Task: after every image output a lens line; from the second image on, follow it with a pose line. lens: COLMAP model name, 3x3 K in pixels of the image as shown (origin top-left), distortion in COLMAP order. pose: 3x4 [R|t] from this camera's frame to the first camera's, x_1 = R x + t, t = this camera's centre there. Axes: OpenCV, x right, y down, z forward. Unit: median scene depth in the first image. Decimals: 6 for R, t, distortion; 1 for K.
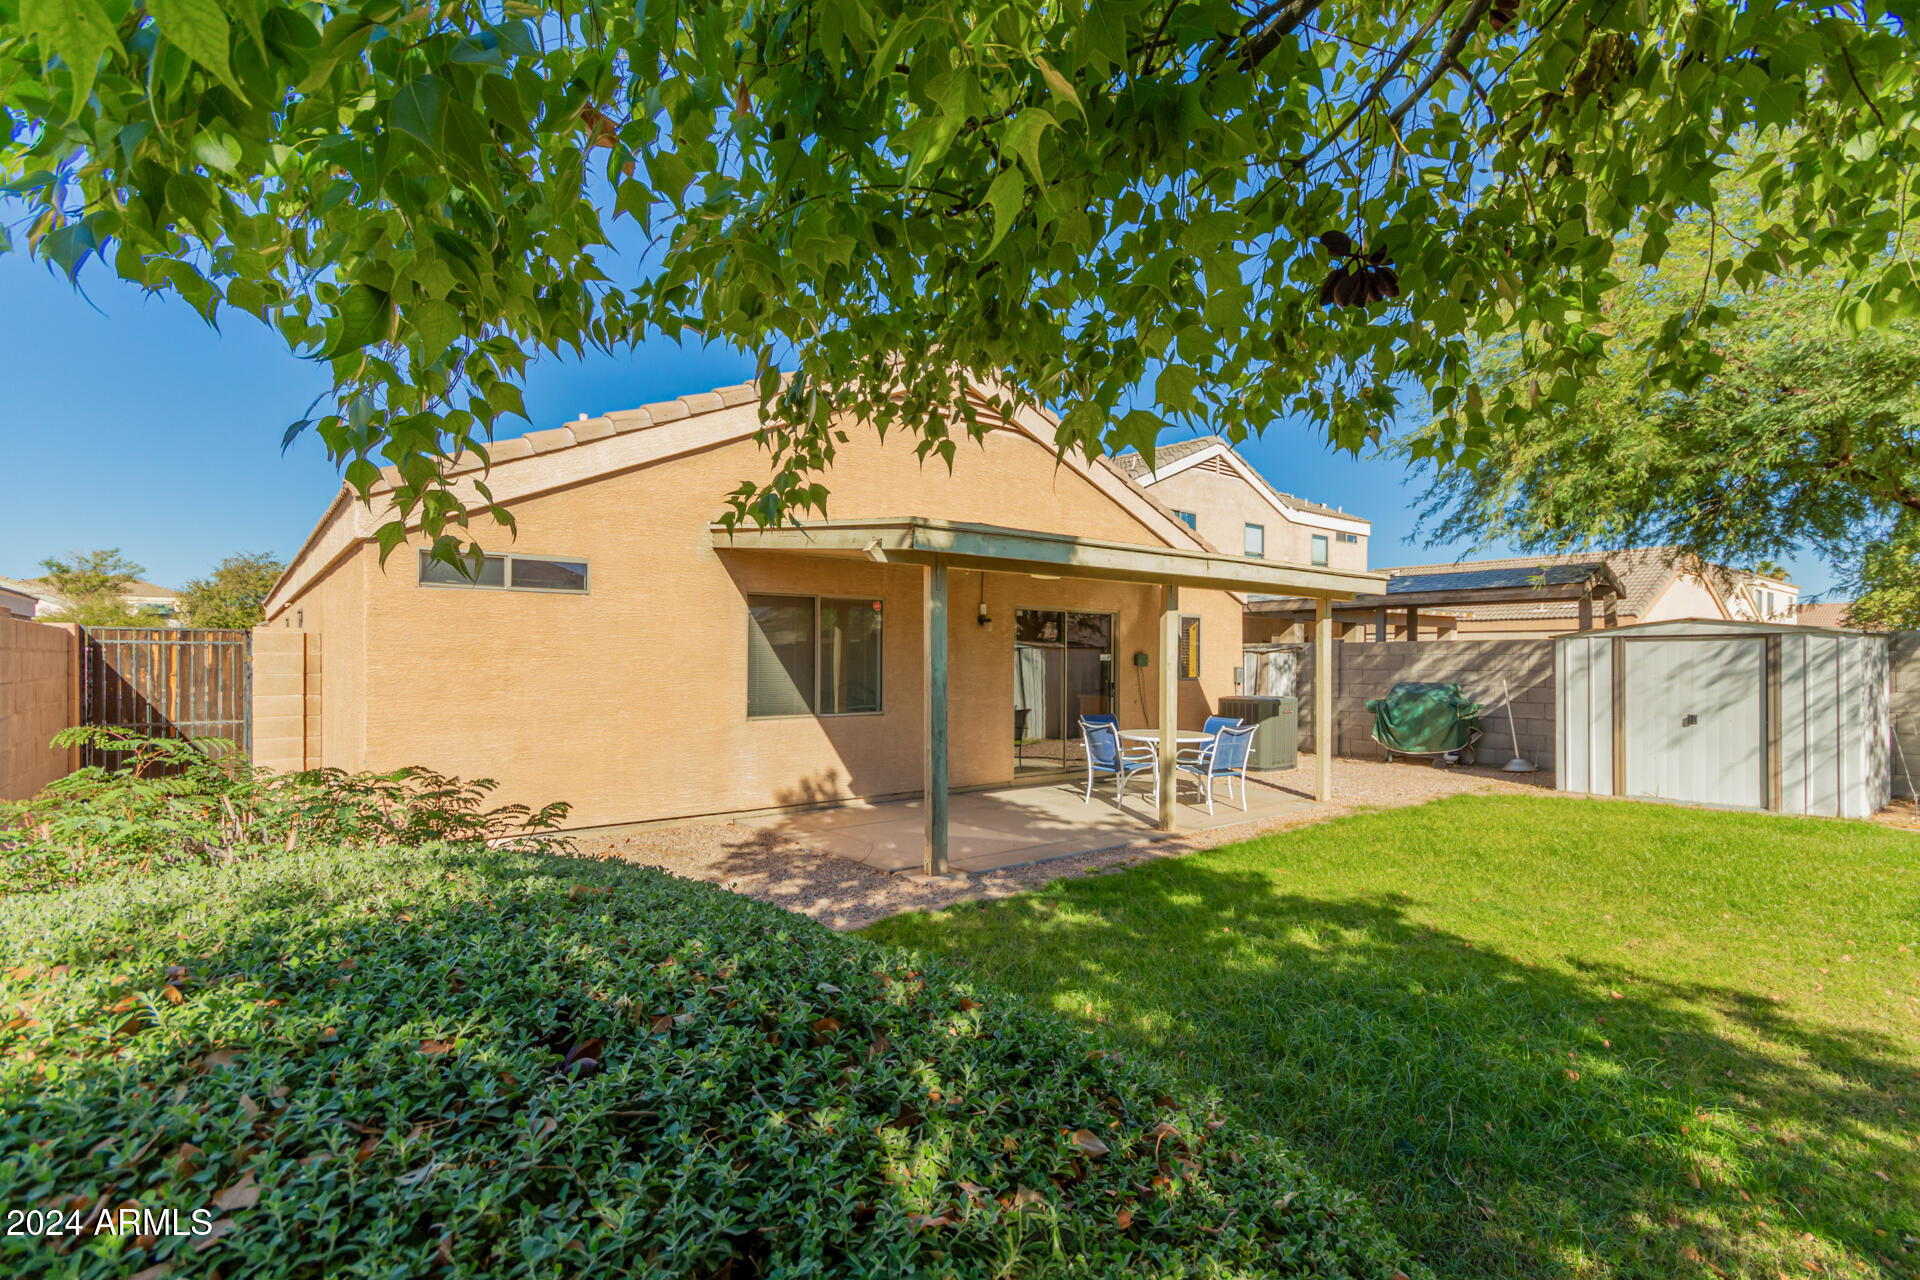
lens RADIAL K [[904.3, 0, 989.8], [0, 904.3, 662.4], [0, 0, 1]] dist [-0.009582, 0.006278]
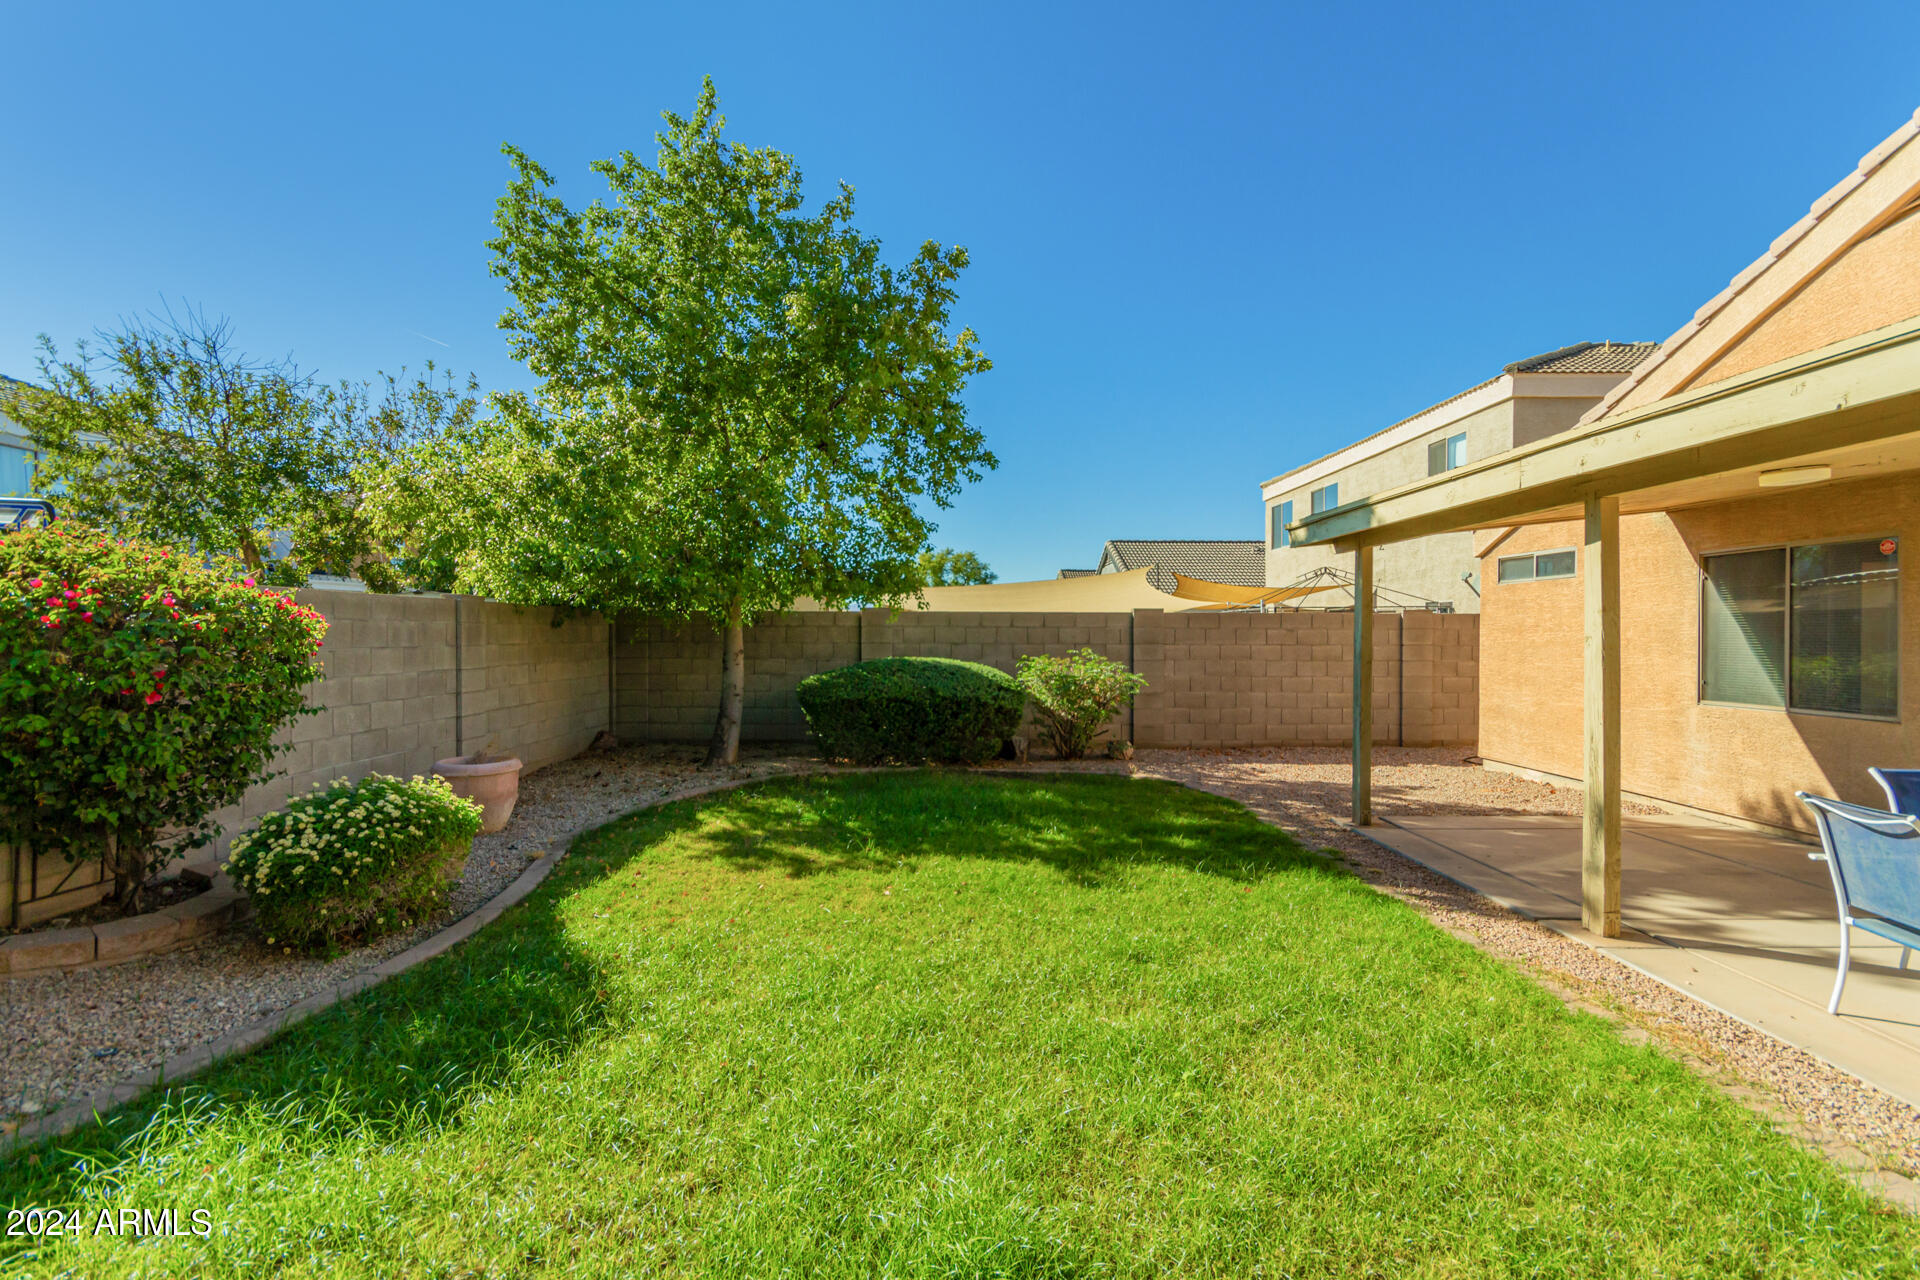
lens RADIAL K [[904.3, 0, 943.4], [0, 904.3, 640.0], [0, 0, 1]] dist [-0.009582, 0.006278]
pose [[-0.641304, 0.002162, -0.767284, 0.750533], [-0.005724, 0.999955, 0.007601, 0.000695], [0.767265, 0.009266, -0.641263, 0.869925]]
